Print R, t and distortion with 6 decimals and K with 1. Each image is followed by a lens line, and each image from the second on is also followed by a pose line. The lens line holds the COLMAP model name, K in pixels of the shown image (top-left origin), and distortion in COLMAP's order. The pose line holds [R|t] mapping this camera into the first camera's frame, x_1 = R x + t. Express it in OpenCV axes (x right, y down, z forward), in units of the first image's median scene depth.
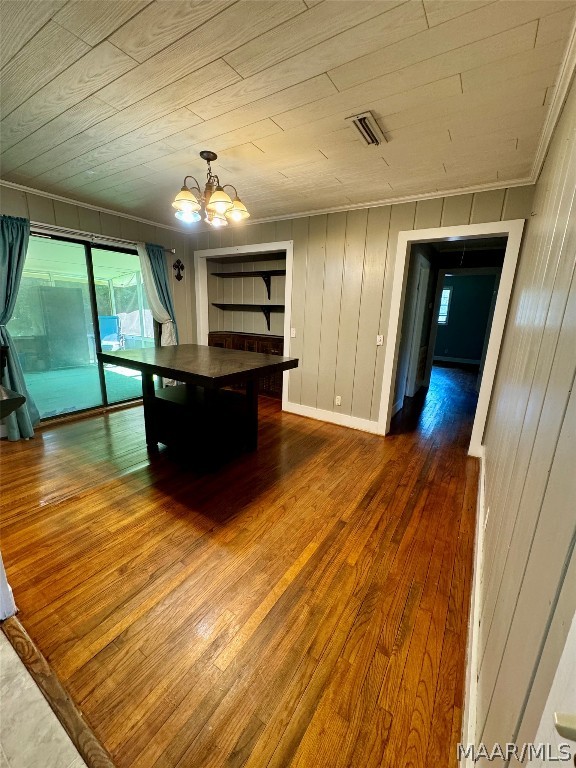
lens RADIAL K [[309.3, 0, 309.0], [0, 309.3, 377.4], [0, 0, 1]] dist [-0.002521, 0.001161]
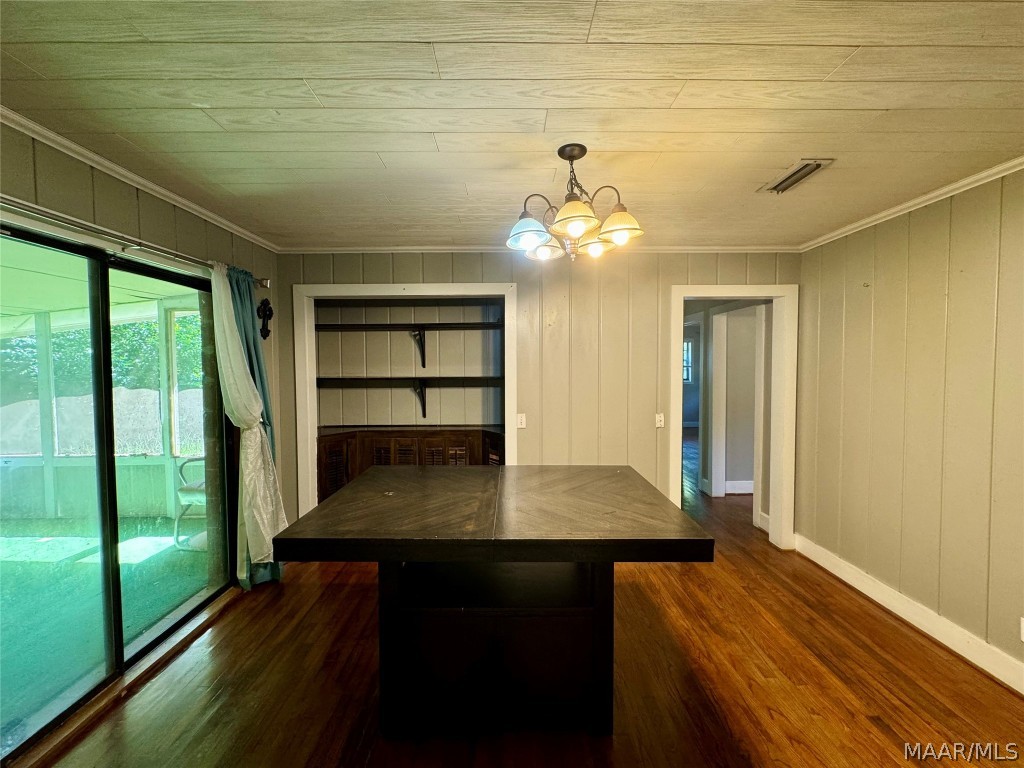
lens RADIAL K [[412.4, 0, 517.3], [0, 412.4, 376.7], [0, 0, 1]] dist [-0.002521, 0.001161]
pose [[0.847309, -0.049111, 0.528824, -0.587257], [0.143280, 0.979934, -0.138566, -0.137065], [-0.511408, 0.193178, 0.837344, 0.325445]]
